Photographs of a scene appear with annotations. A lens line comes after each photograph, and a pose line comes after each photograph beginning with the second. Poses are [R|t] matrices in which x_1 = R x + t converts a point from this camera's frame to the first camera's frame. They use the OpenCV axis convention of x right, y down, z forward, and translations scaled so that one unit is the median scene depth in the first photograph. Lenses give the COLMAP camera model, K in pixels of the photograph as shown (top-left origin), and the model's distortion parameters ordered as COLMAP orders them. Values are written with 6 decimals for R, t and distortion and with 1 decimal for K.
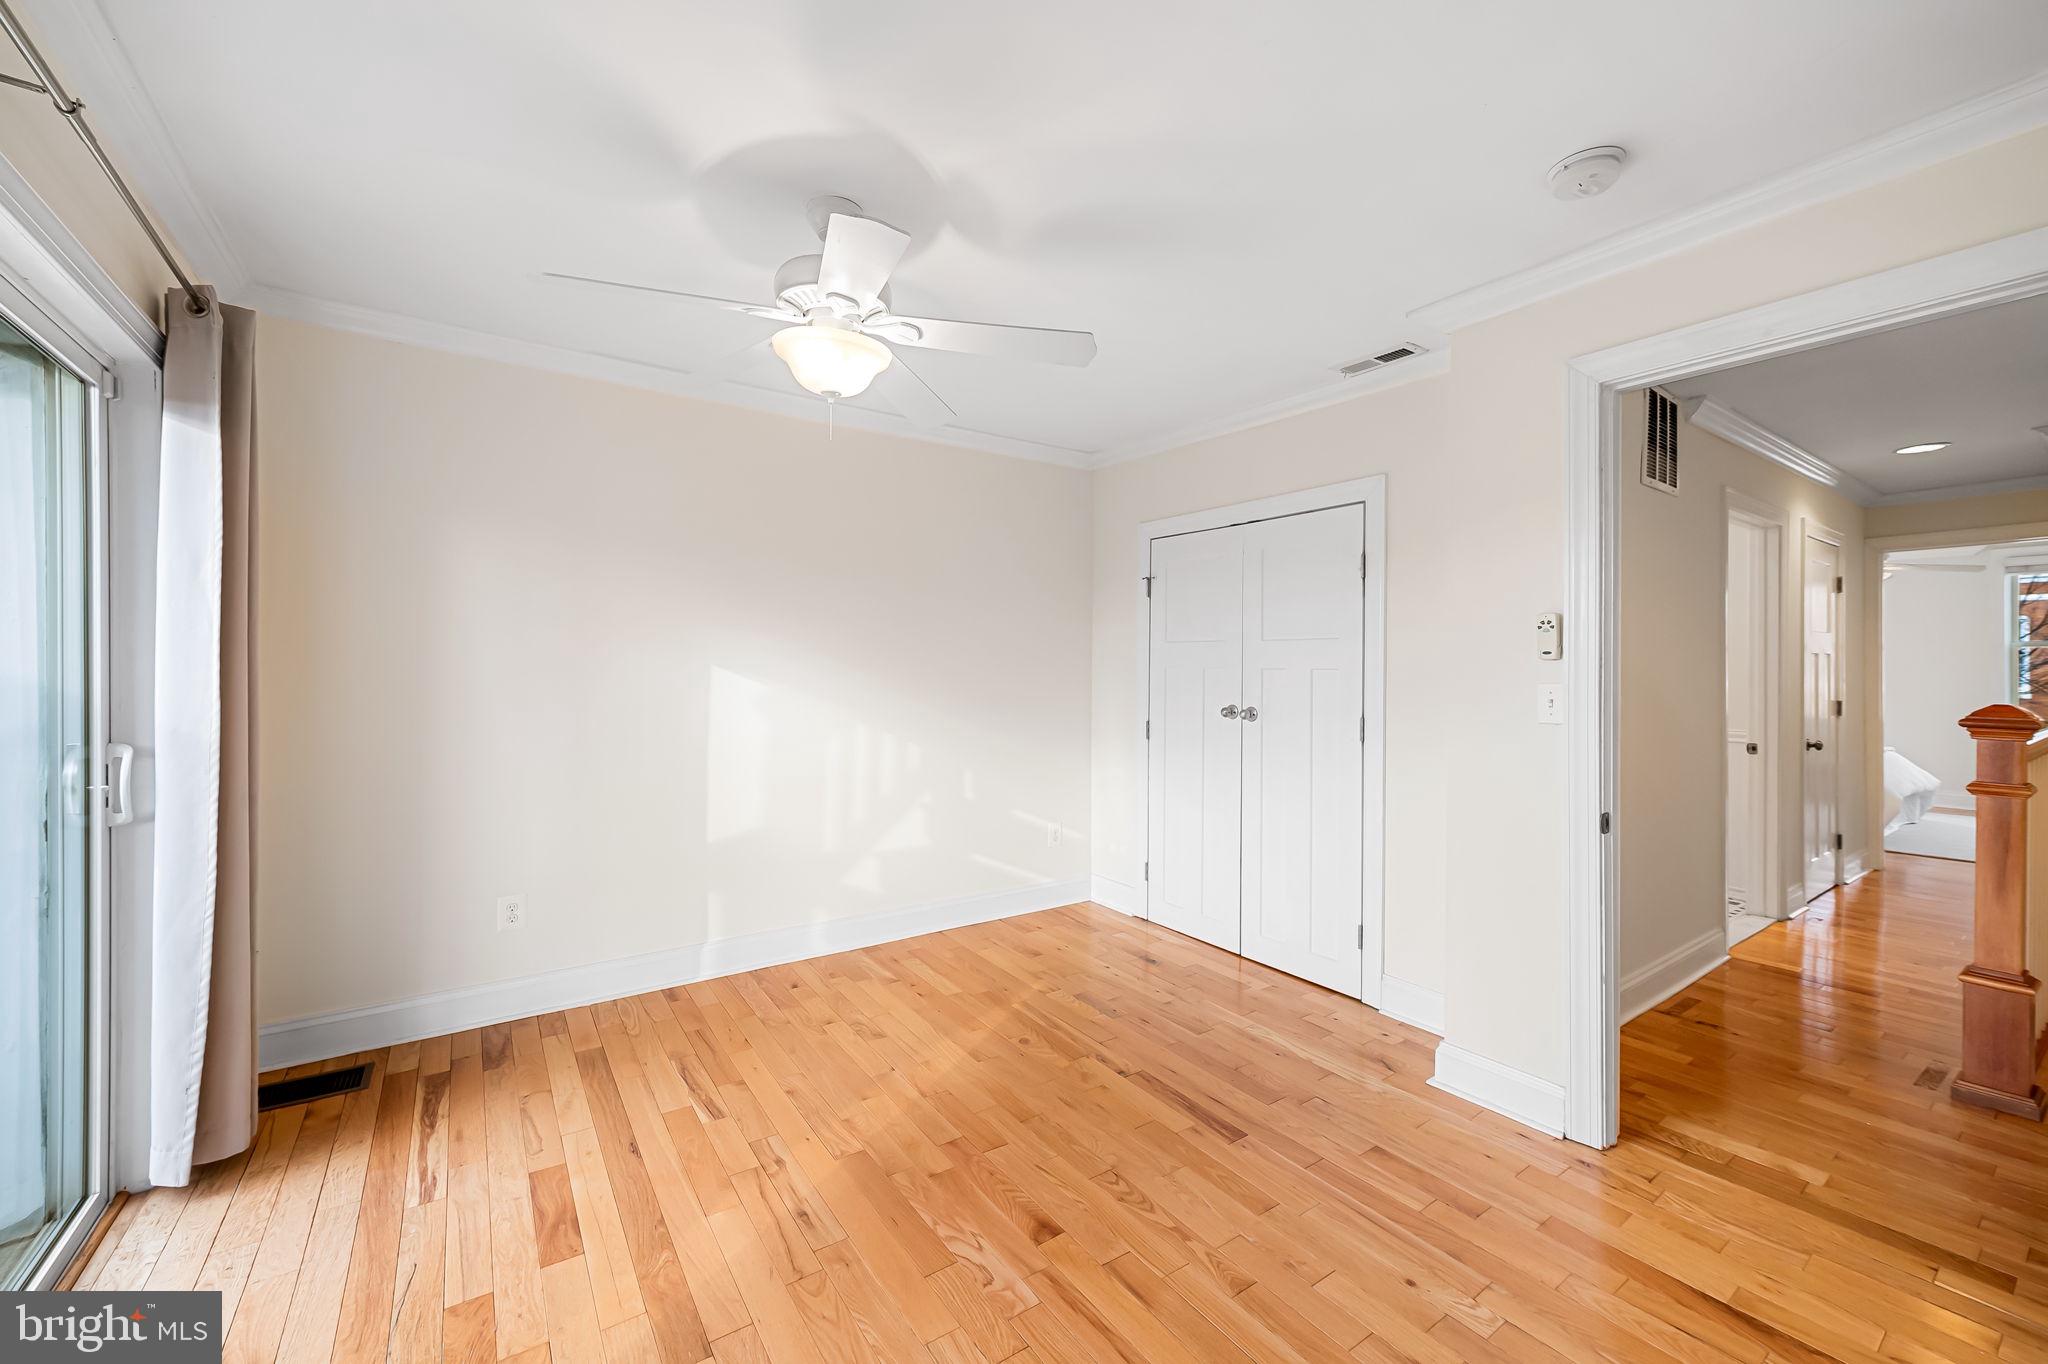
lens RADIAL K [[808.0, 0, 1026.8], [0, 808.0, 665.6], [0, 0, 1]] dist [0.004002, -0.000313]
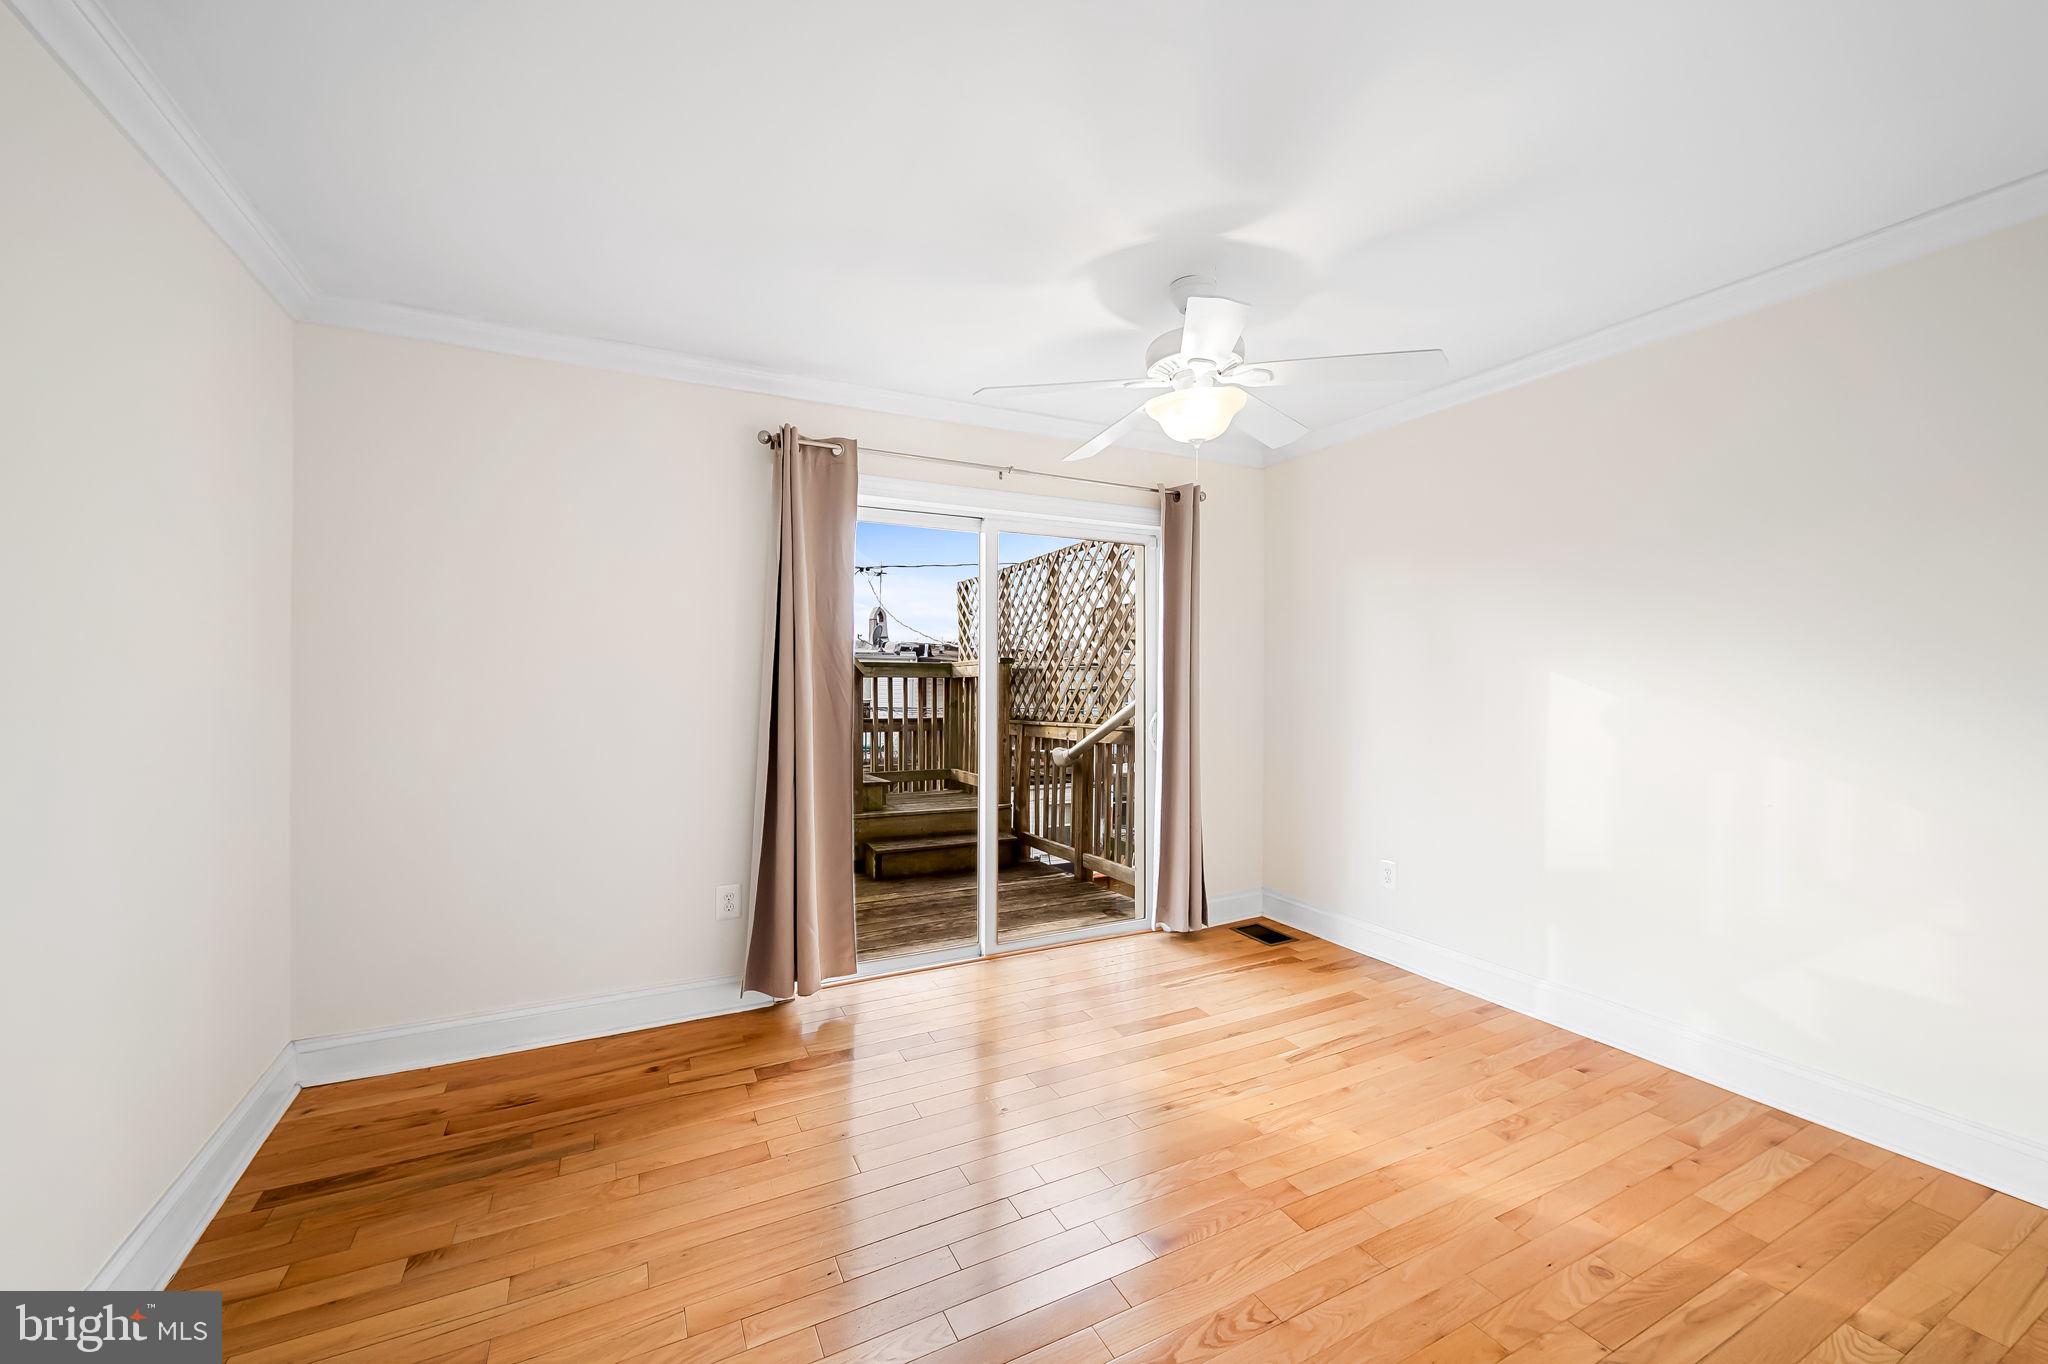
lens RADIAL K [[808.0, 0, 1026.8], [0, 808.0, 665.6], [0, 0, 1]] dist [0.004002, -0.000313]
pose [[-0.133501, -0.016006, -0.990919, 0.750653], [-0.003655, 0.999871, -0.015658, 0.012357], [0.991042, 0.001532, -0.133542, 0.713902]]
